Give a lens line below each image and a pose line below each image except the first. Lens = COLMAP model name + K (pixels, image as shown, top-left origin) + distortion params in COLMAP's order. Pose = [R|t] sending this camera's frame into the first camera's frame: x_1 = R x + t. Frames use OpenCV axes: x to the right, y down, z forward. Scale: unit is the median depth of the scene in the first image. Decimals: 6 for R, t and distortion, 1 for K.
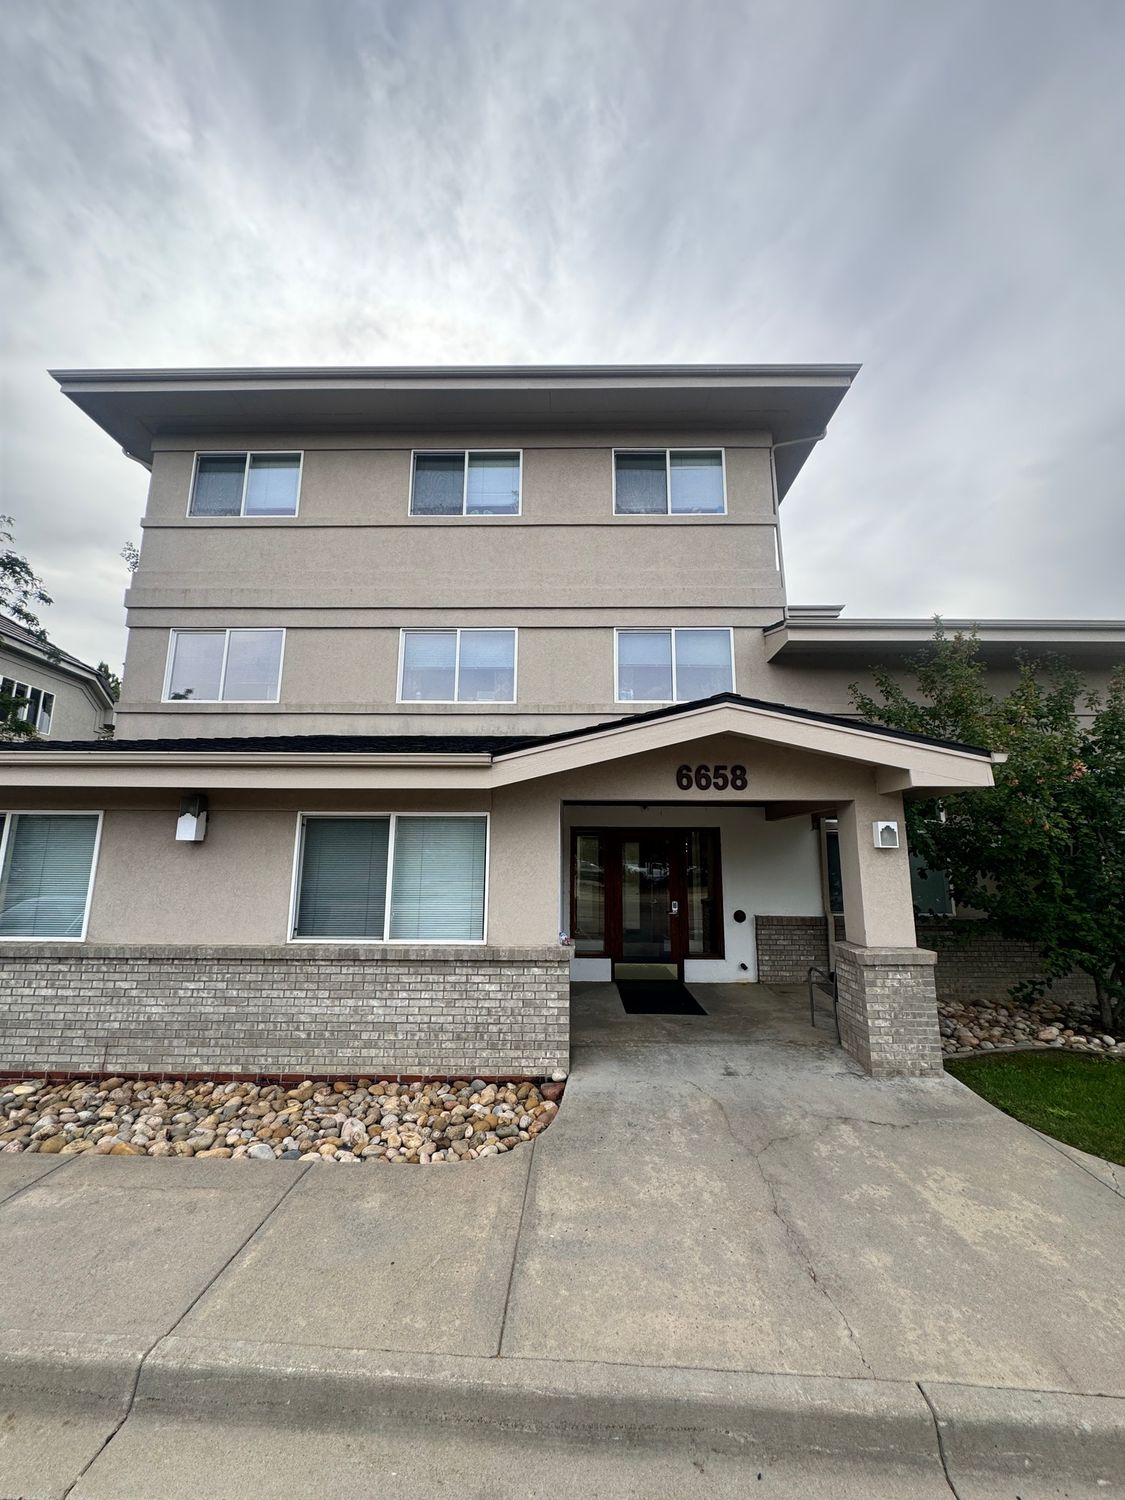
lens RADIAL K [[596.5, 0, 566.9], [0, 596.5, 748.4], [0, 0, 1]] dist [-0.001331, 0.001050]
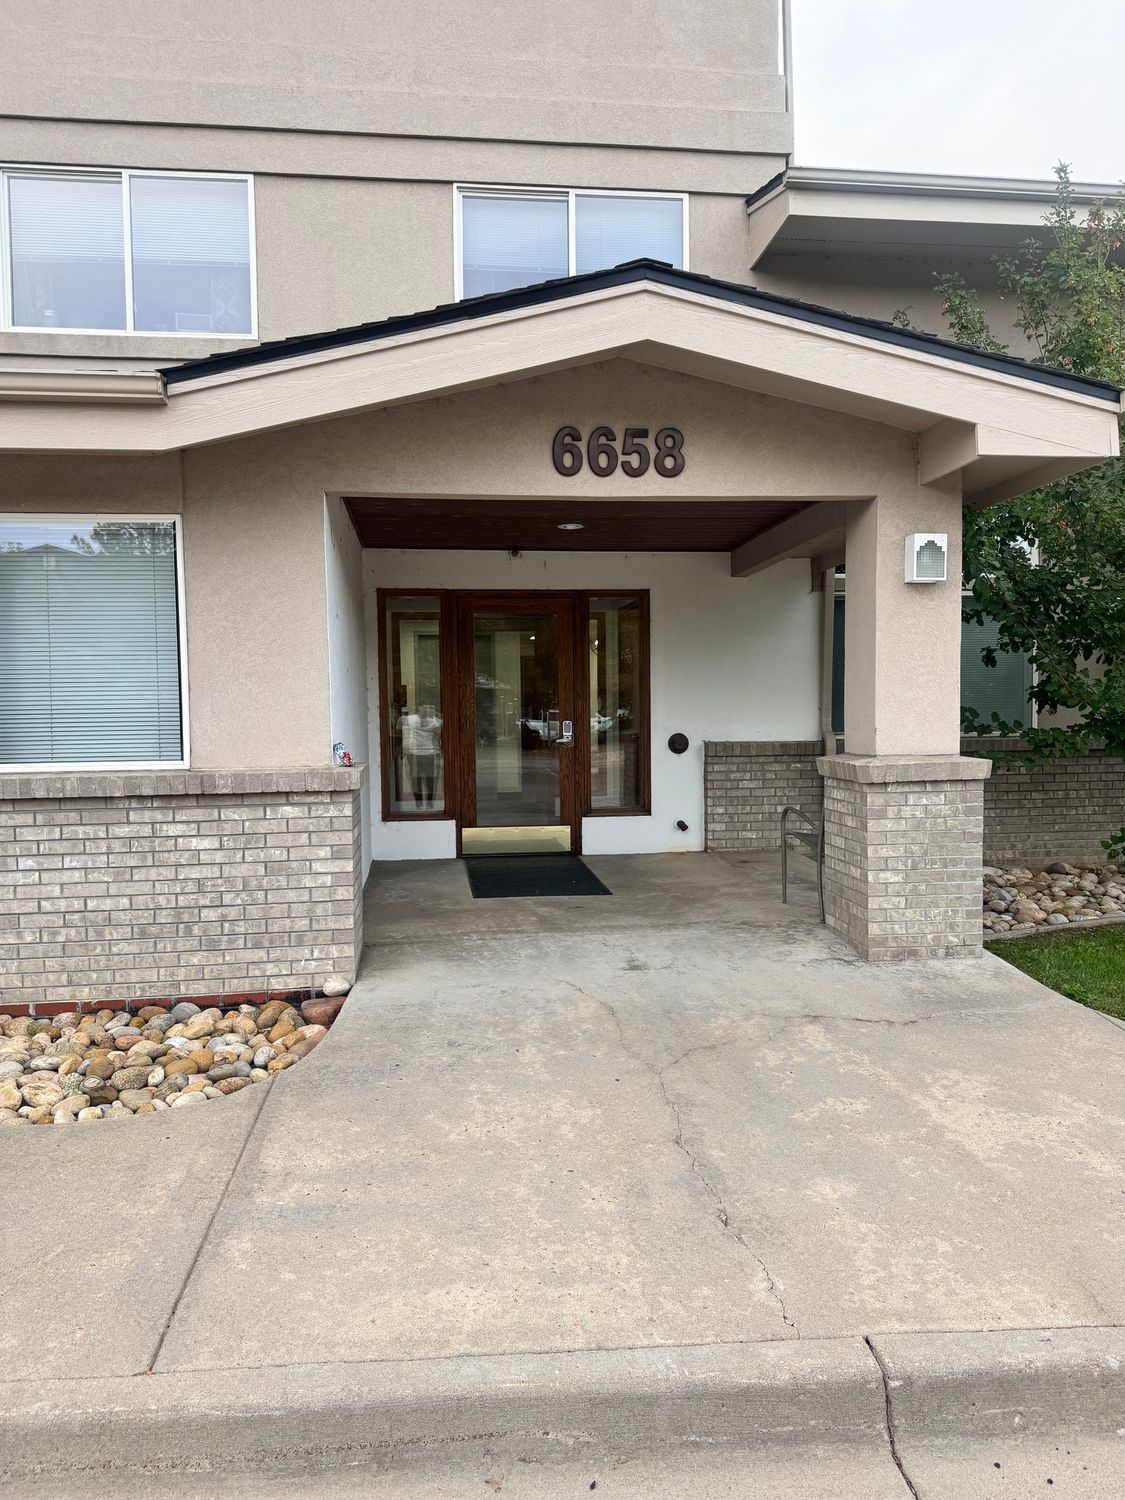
lens RADIAL K [[1053.5, 0, 557.7], [0, 1053.5, 755.3], [0, 0, 1]] dist [0.063861, -0.074177]
pose [[0.991266, -0.024459, 0.129591, 0.086374], [-0.004810, 0.975291, 0.220873, 0.142518], [-0.131791, -0.219567, 0.966655, 0.070566]]
